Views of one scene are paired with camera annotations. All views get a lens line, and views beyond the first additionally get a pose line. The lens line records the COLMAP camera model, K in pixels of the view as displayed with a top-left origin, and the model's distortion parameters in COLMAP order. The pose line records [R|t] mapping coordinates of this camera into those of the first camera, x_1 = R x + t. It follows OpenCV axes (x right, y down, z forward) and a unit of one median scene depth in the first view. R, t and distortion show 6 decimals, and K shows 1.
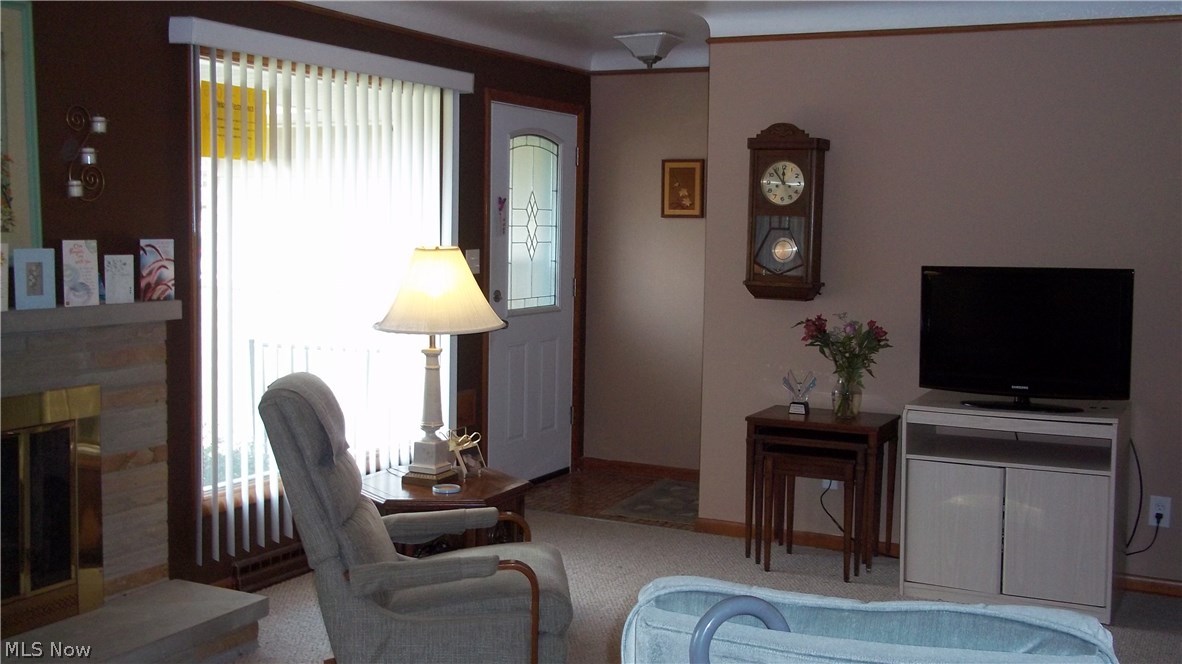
lens RADIAL K [[1198.7, 0, 591.0], [0, 1198.7, 332.0], [0, 0, 1]] dist [-0.003355, -0.008068]
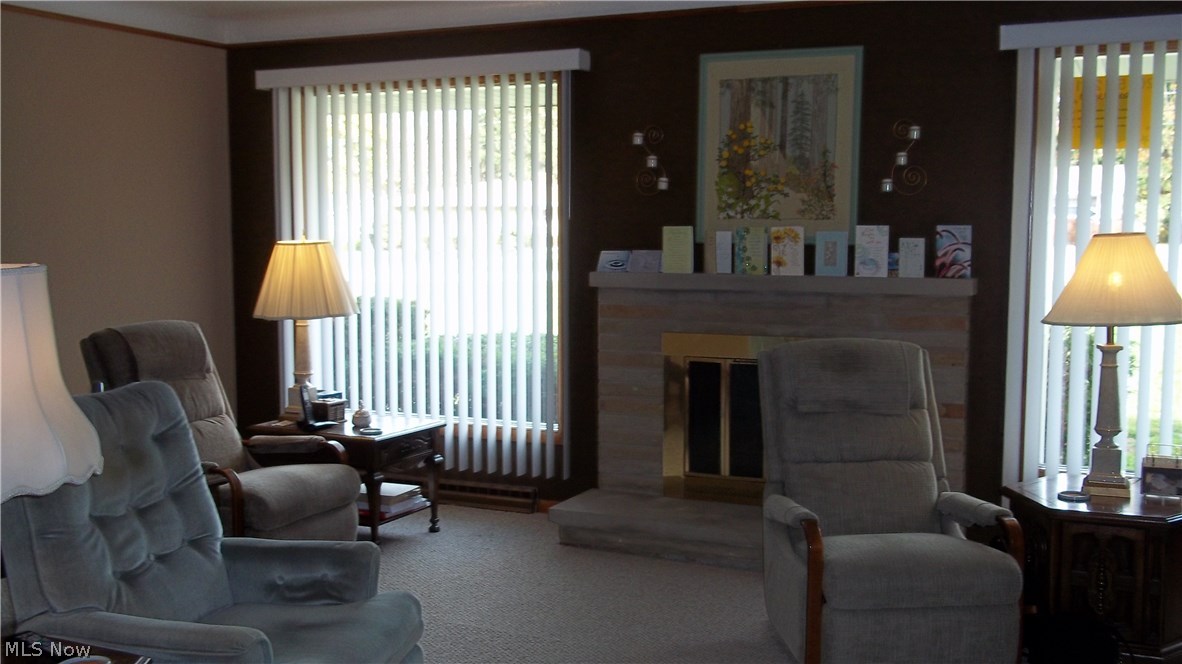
lens RADIAL K [[1198.7, 0, 591.0], [0, 1198.7, 332.0], [0, 0, 1]] dist [-0.003355, -0.008068]
pose [[0.090195, 0.073073, -0.993240, 0.777999], [-0.090104, 0.993813, 0.064933, -0.018589], [0.991840, 0.083638, 0.096221, 0.555413]]
